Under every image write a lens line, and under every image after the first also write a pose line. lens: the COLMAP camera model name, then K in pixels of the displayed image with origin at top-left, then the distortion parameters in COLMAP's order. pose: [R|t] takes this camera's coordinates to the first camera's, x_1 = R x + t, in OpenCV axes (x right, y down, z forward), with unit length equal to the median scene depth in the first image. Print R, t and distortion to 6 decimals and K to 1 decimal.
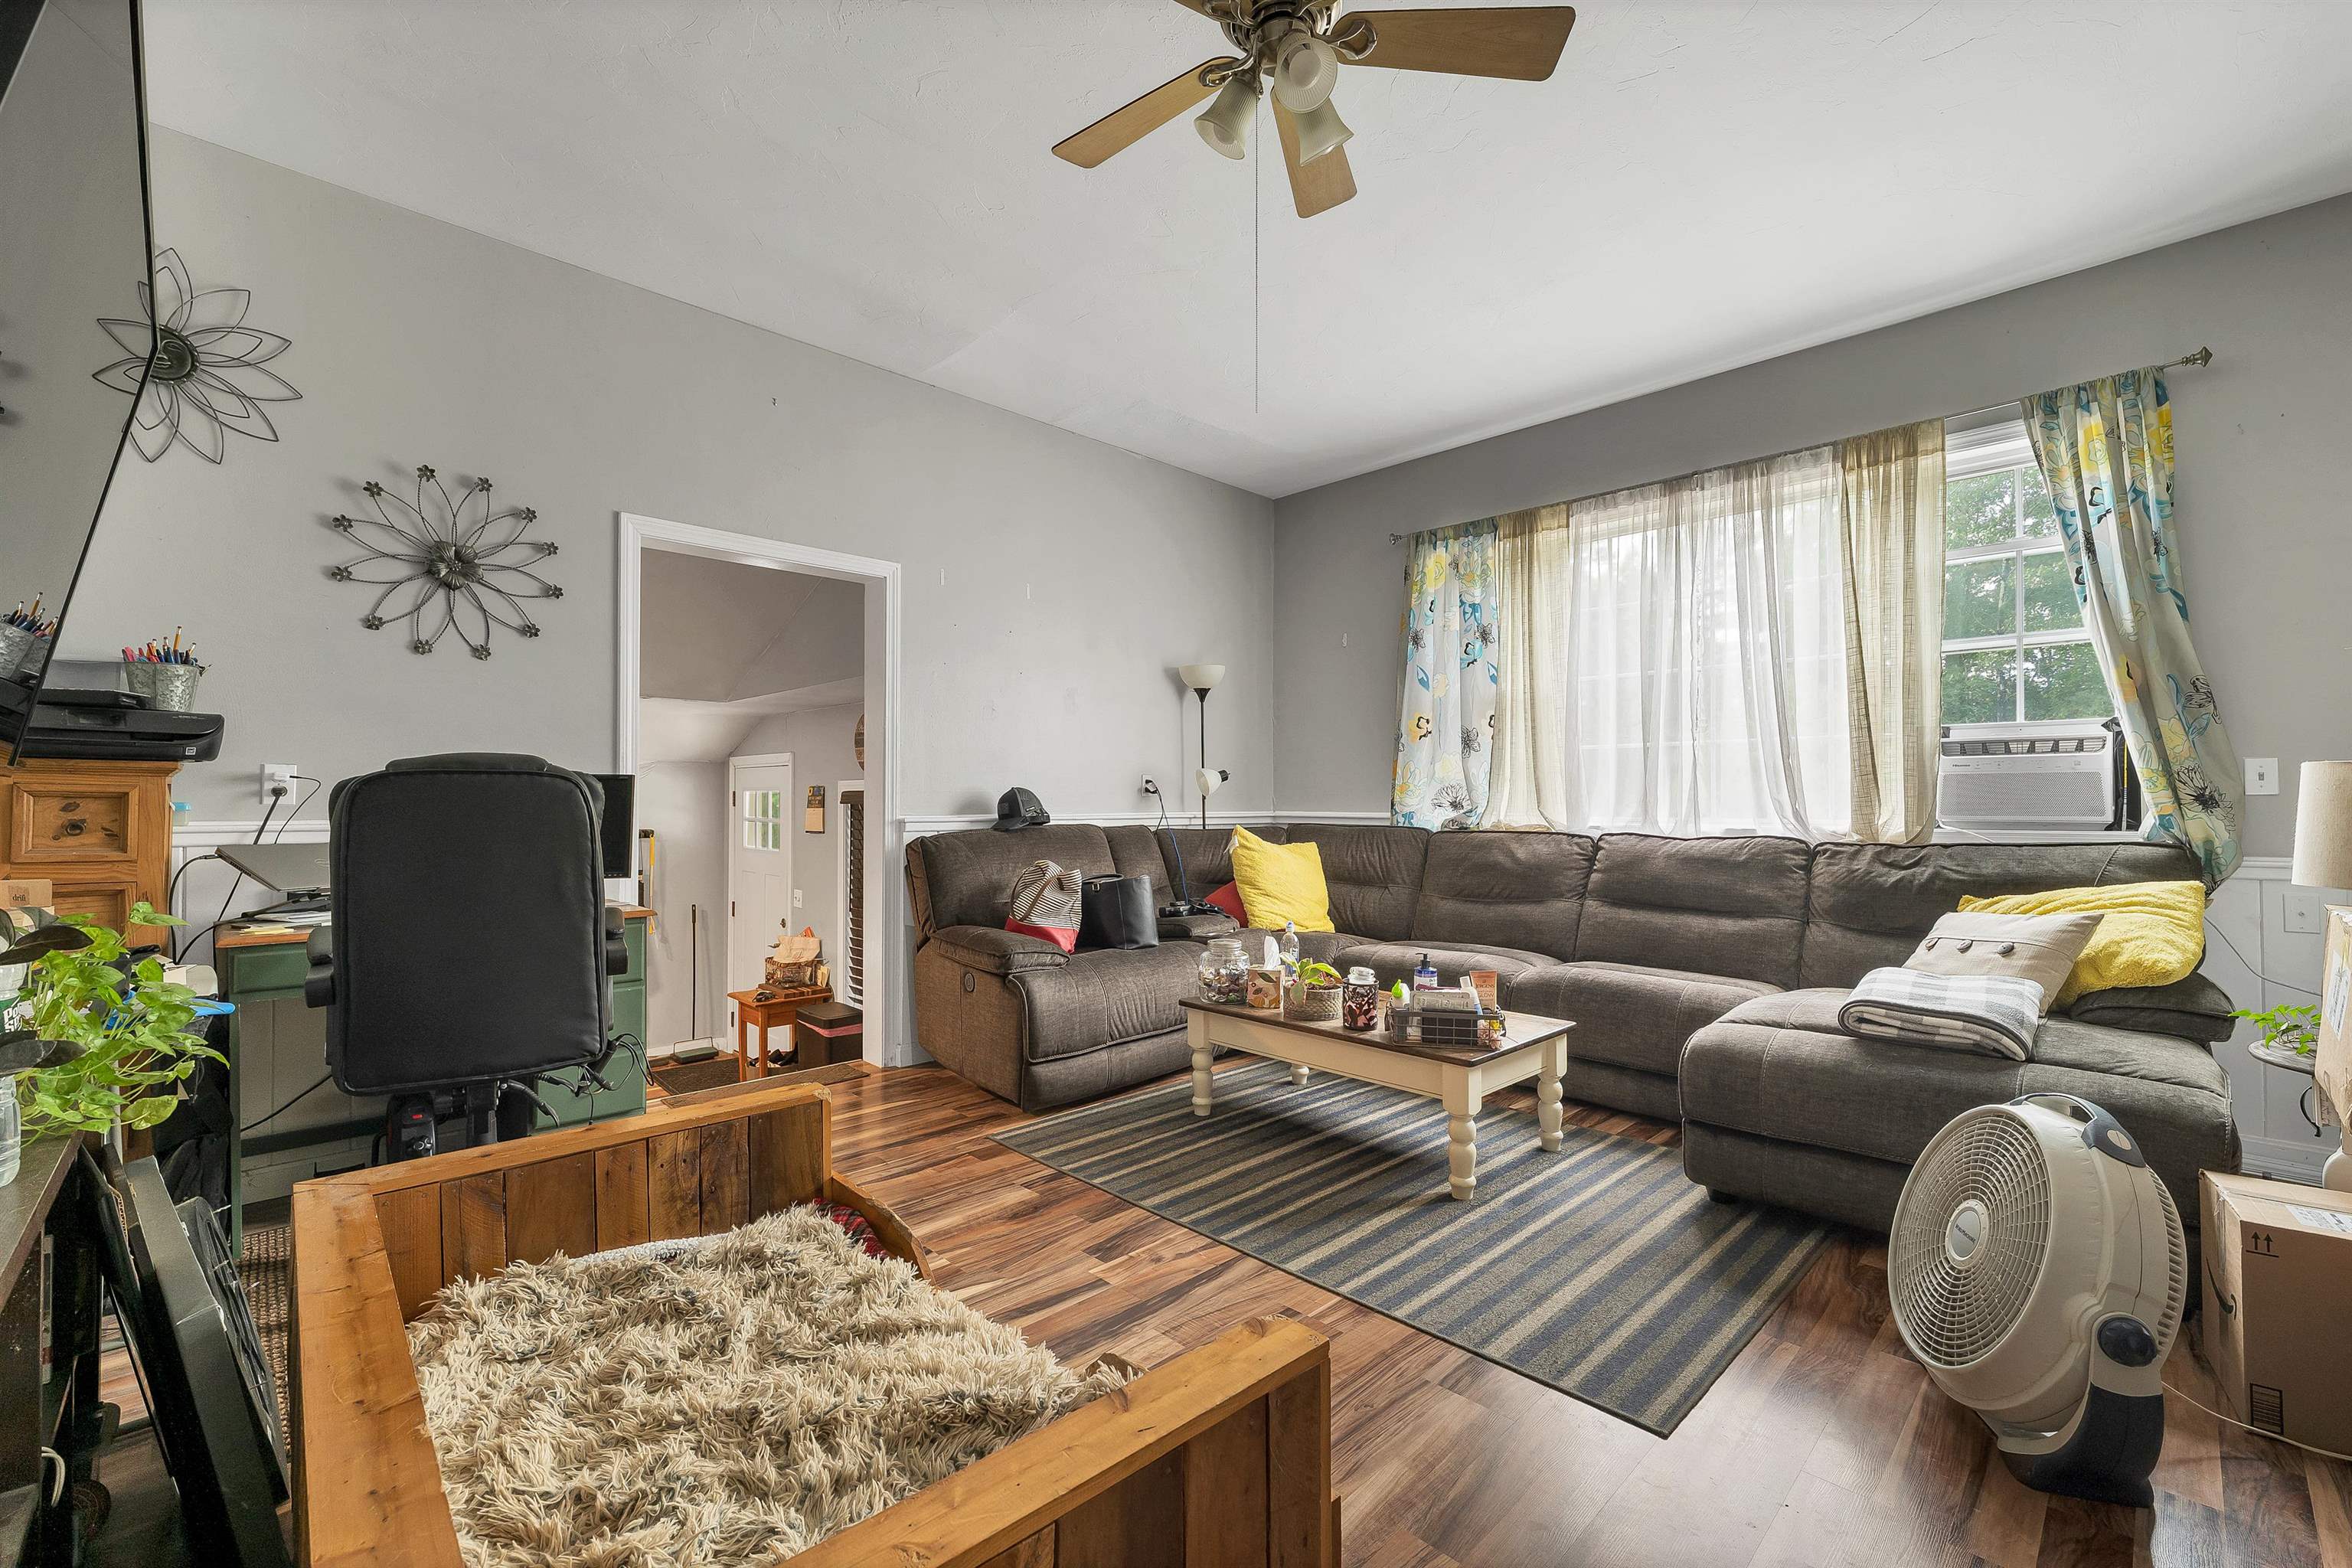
lens RADIAL K [[985.8, 0, 1177.2], [0, 985.8, 795.0], [0, 0, 1]] dist [0.004701, 0.000505]
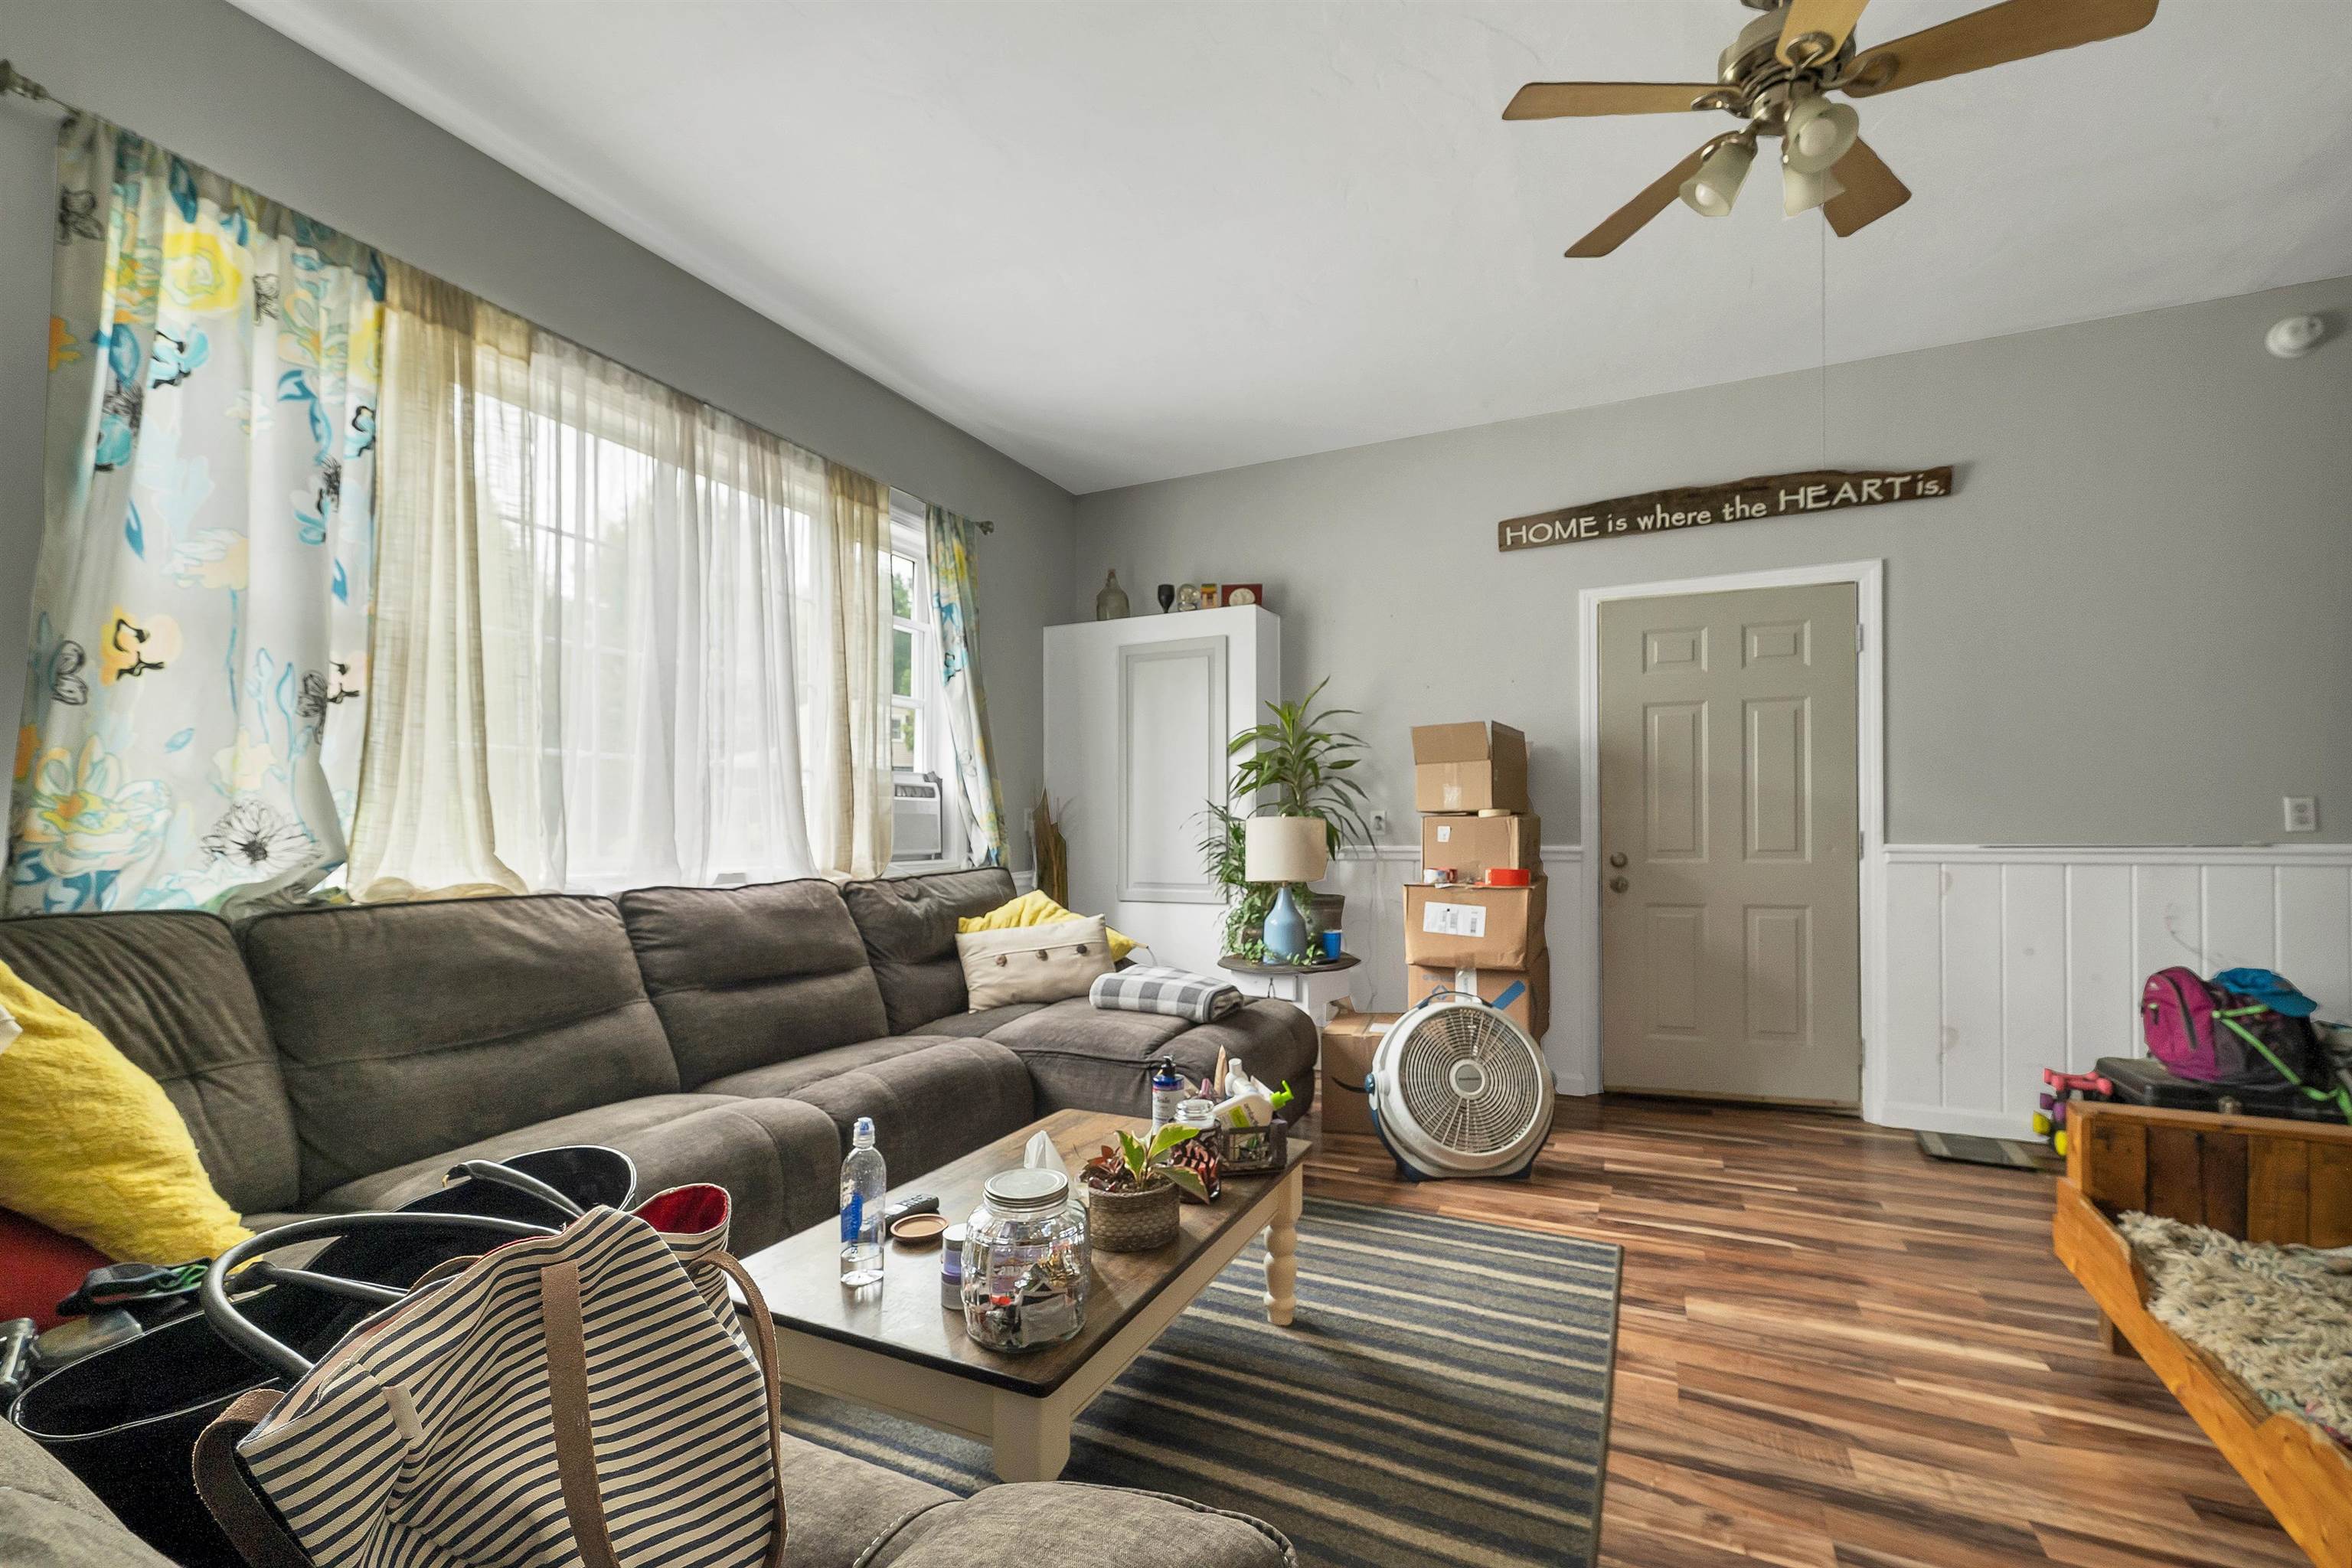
lens RADIAL K [[985.8, 0, 1187.4], [0, 985.8, 834.0], [0, 0, 1]] dist [0.004701, 0.000505]
pose [[-0.340963, -0.003213, 0.940071, -0.302863], [-0.008625, 0.999963, 0.000290, -0.000584], [-0.940037, -0.008009, -0.340979, 0.888766]]
